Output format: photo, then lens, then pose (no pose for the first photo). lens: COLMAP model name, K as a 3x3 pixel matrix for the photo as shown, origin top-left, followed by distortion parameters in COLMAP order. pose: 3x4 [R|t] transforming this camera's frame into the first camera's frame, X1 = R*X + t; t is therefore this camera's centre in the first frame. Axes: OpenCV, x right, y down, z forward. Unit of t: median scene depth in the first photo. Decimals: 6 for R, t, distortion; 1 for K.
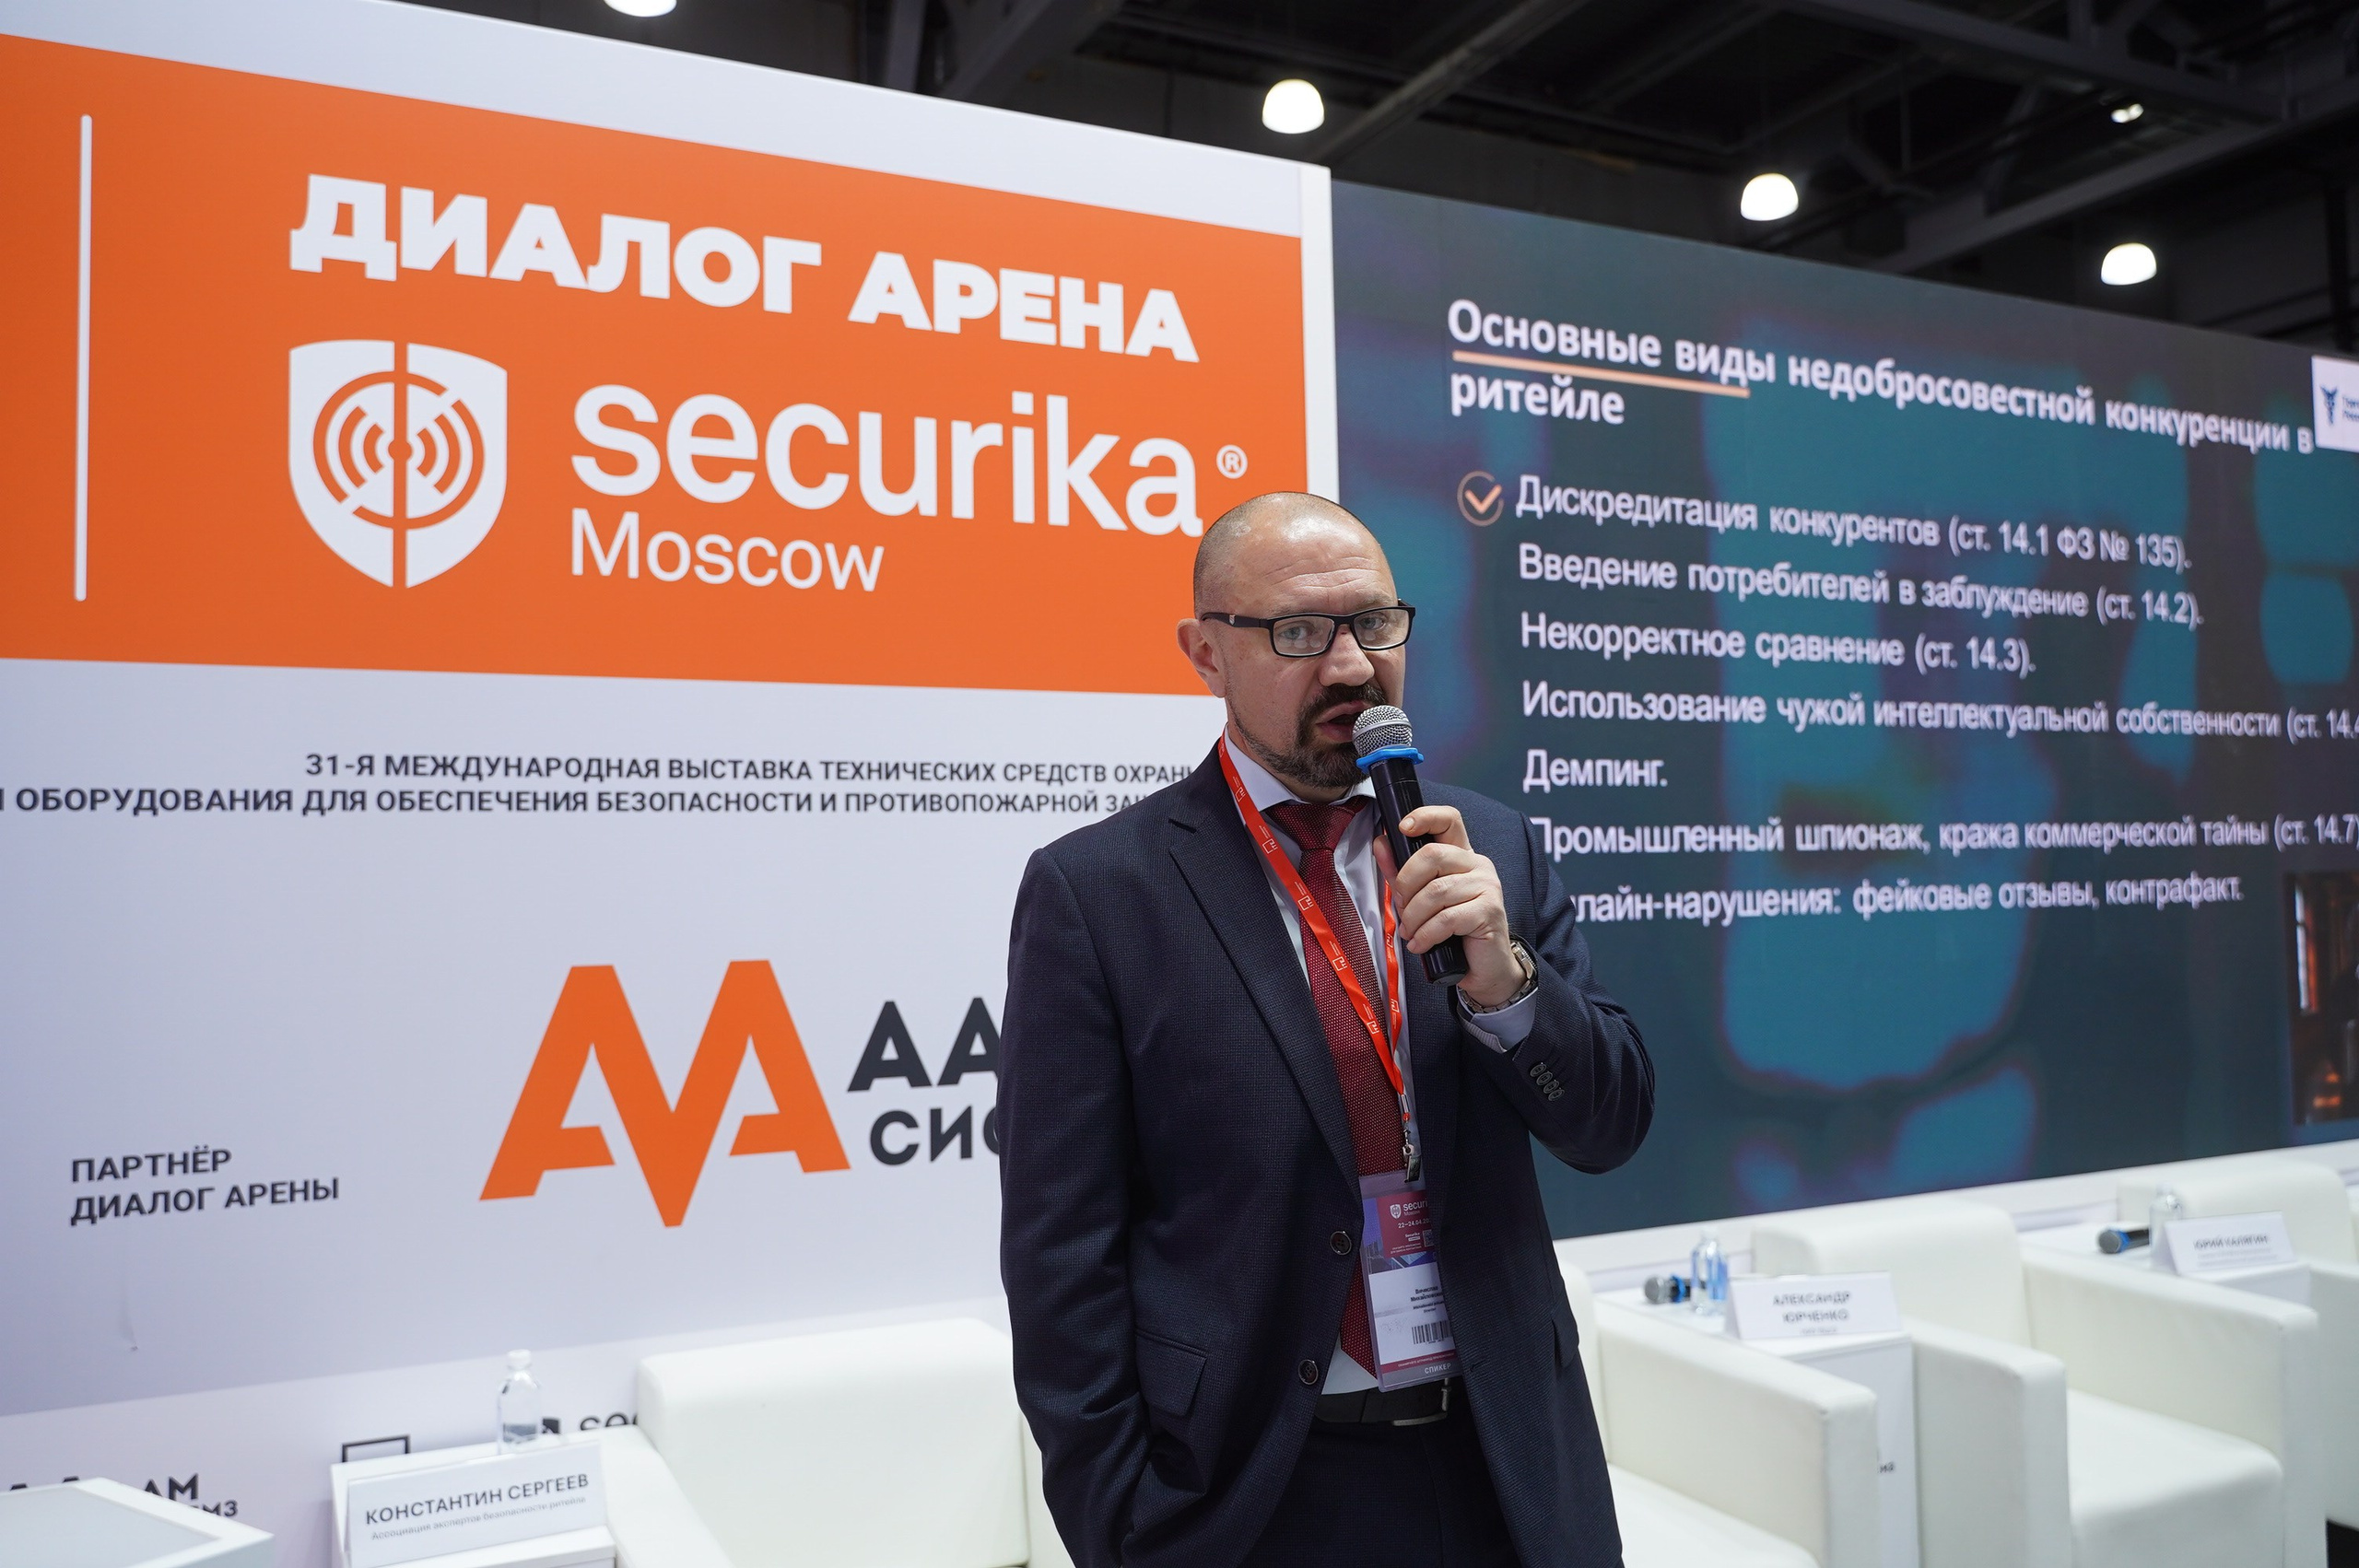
lens RADIAL K [[1899.5, 0, 1186.3], [0, 1899.5, 781.2], [0, 0, 1]] dist [-0.009537, 0.009853]
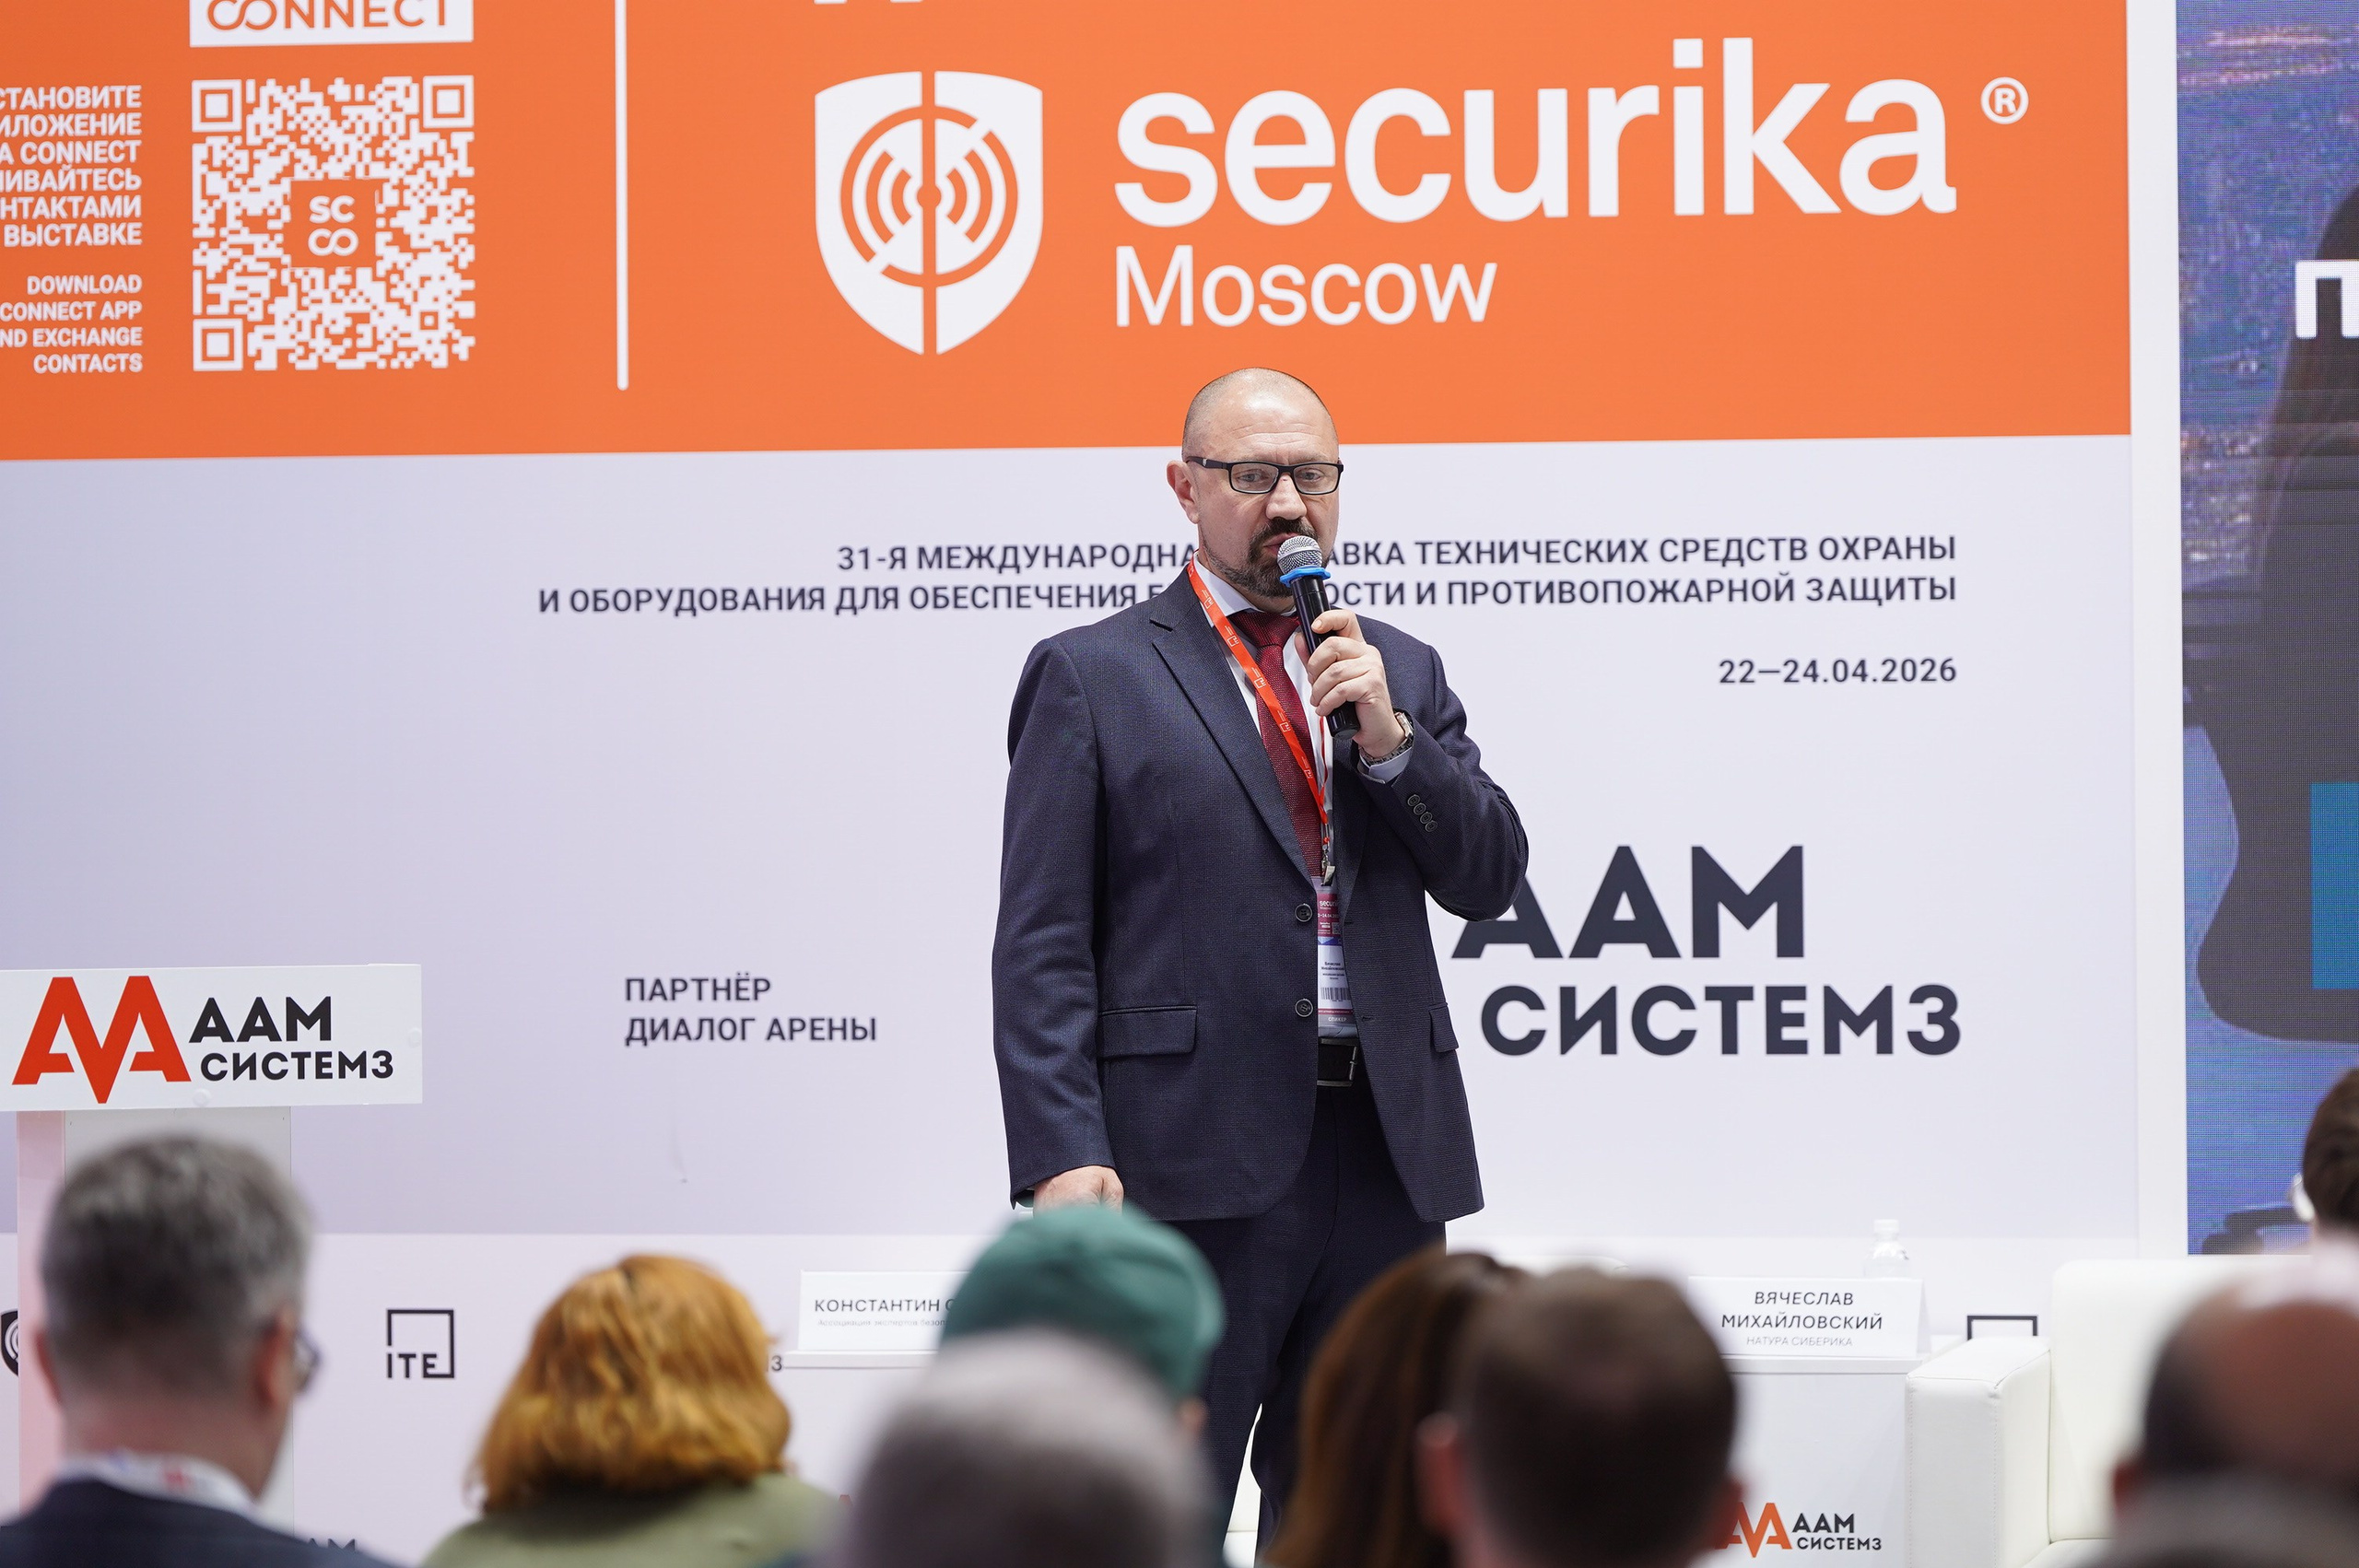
lens RADIAL K [[9751.5, 0, 1192.5], [0, 9751.5, 785.0], [0, 0, 1]] dist [-0.051590, 0.000000]
pose [[0.805189, 0.008823, -0.592952, 2.174582], [0.022144, 0.998745, 0.044931, -0.095200], [0.592604, -0.049309, 0.803983, -2.363190]]
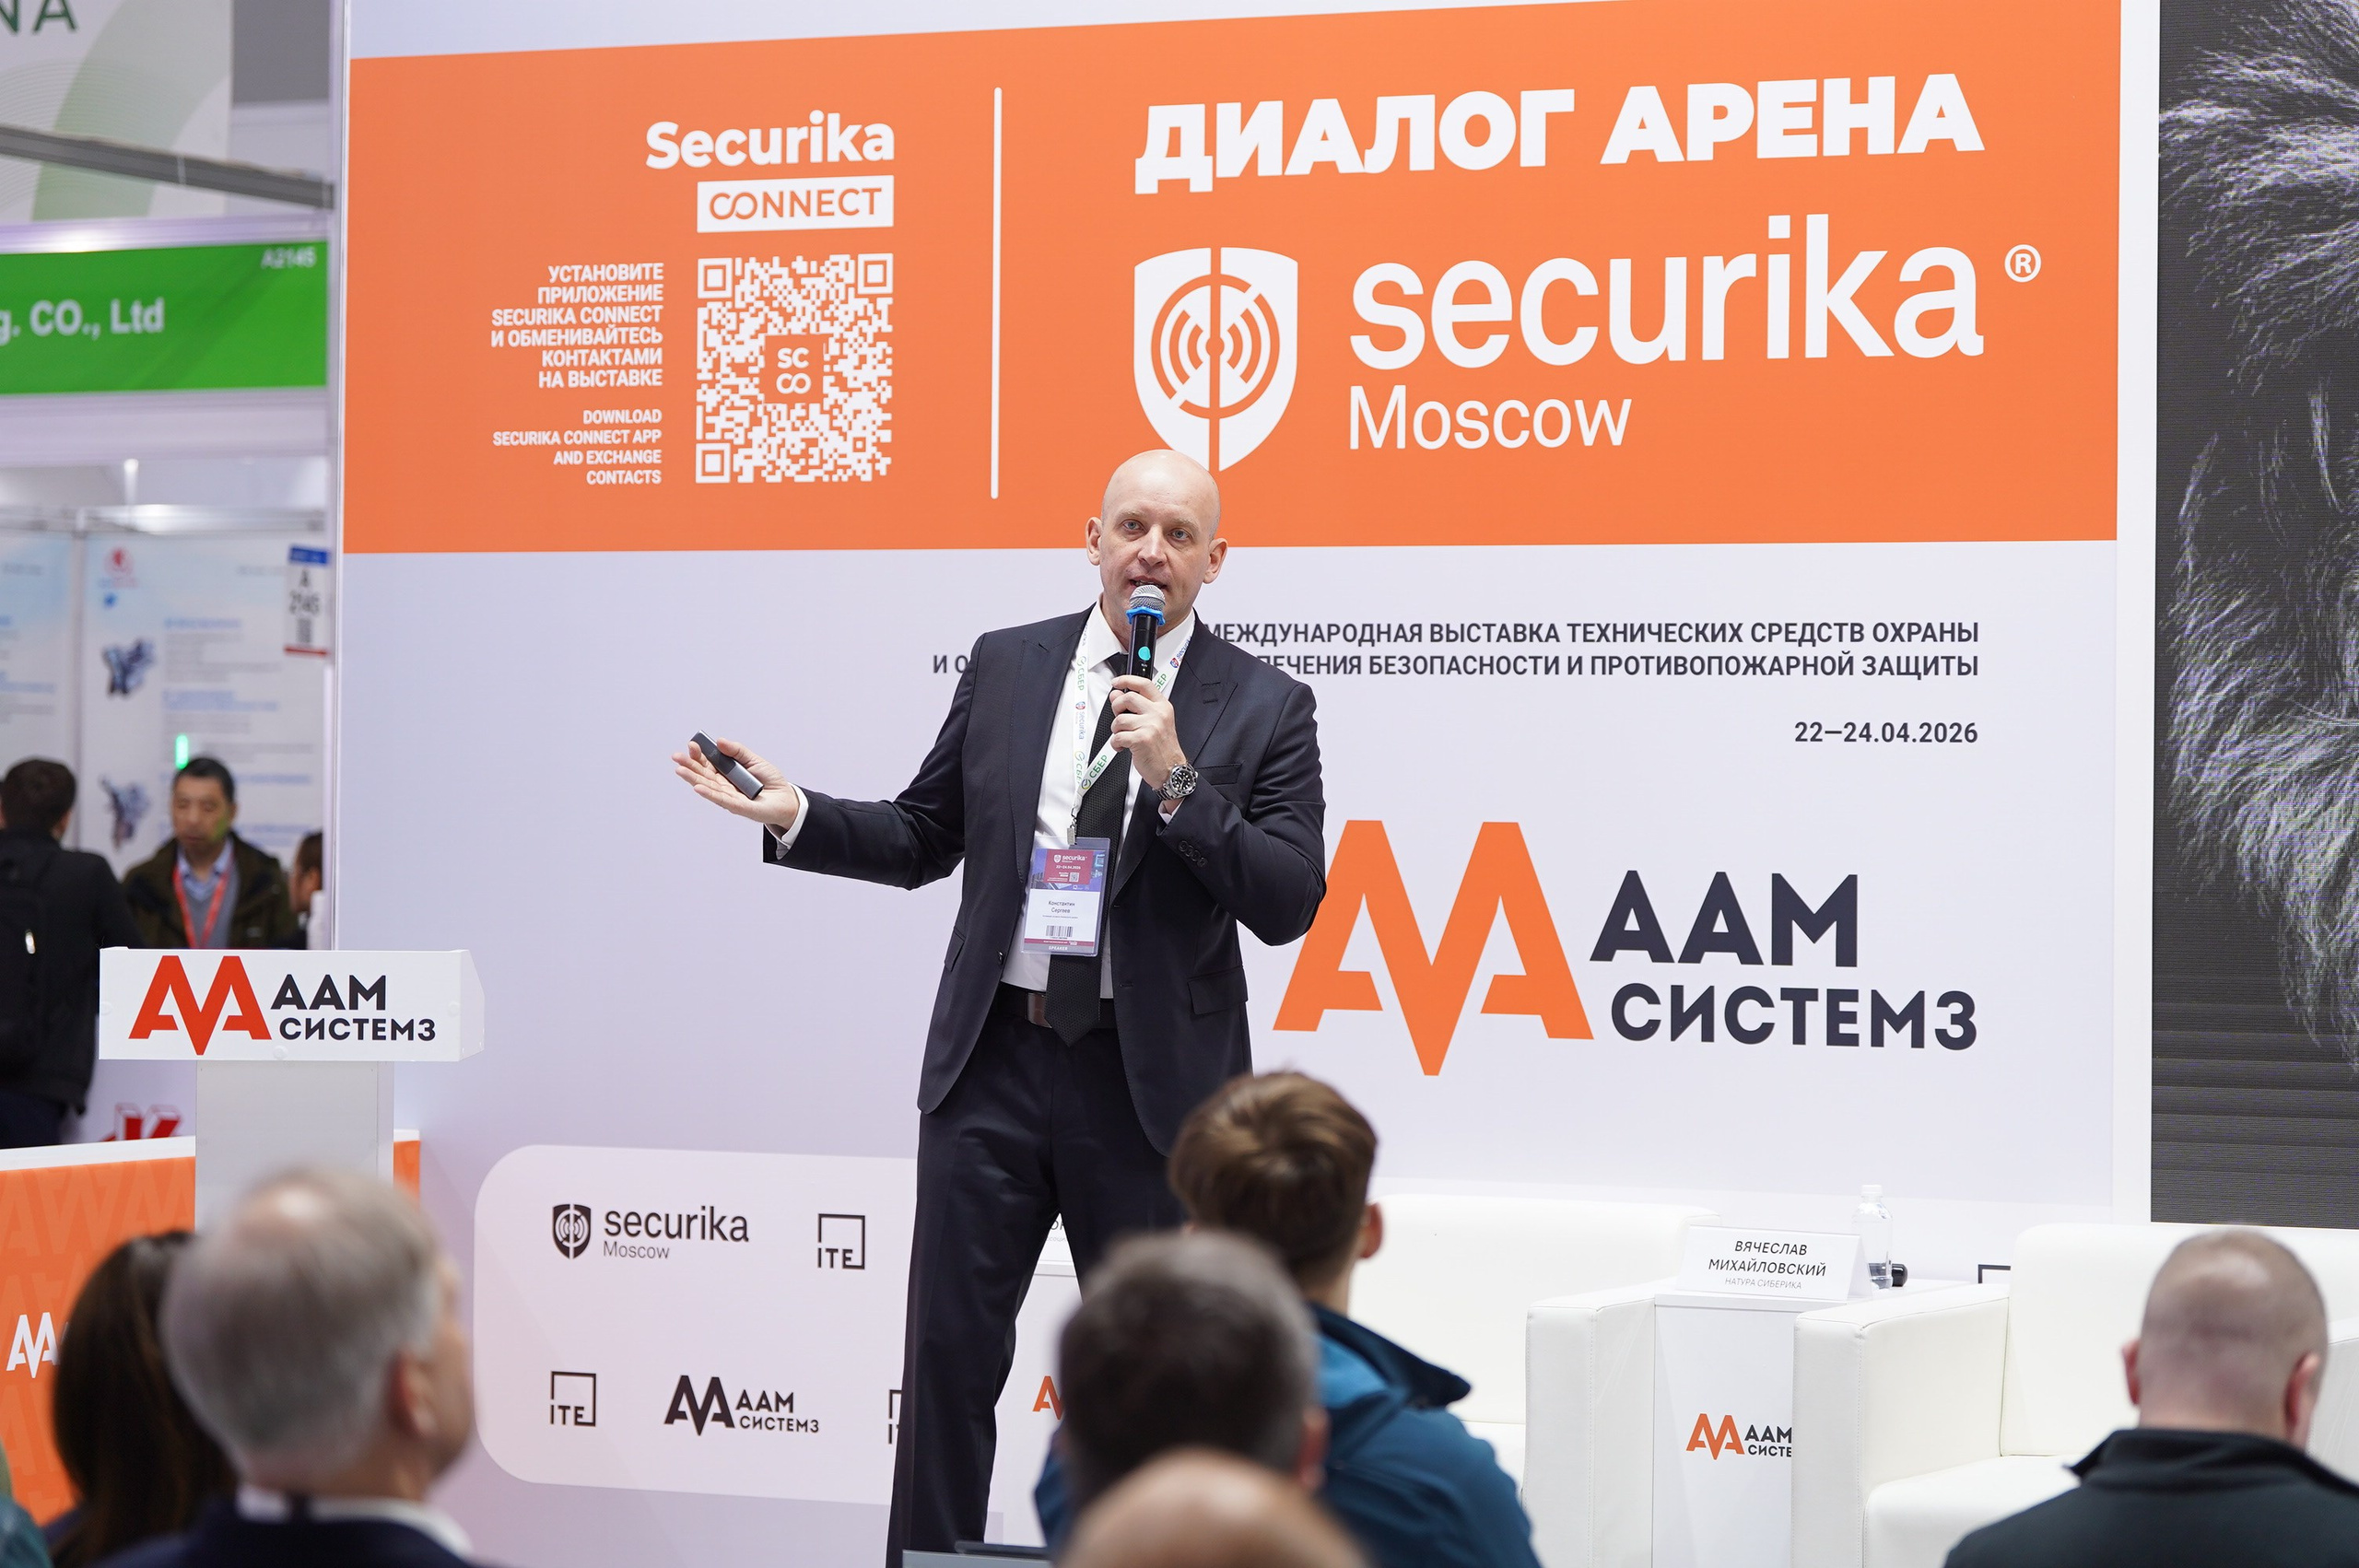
lens RADIAL K [[6848.8, 0, 1184.3], [0, 6848.8, 779.9], [0, 0, 1]] dist [0.022112, 0.000000]
pose [[0.590661, 0.019715, -0.806679, 2.582774], [0.019105, 0.999080, 0.038406, -0.070417], [0.806693, -0.038097, 0.589741, -1.269091]]
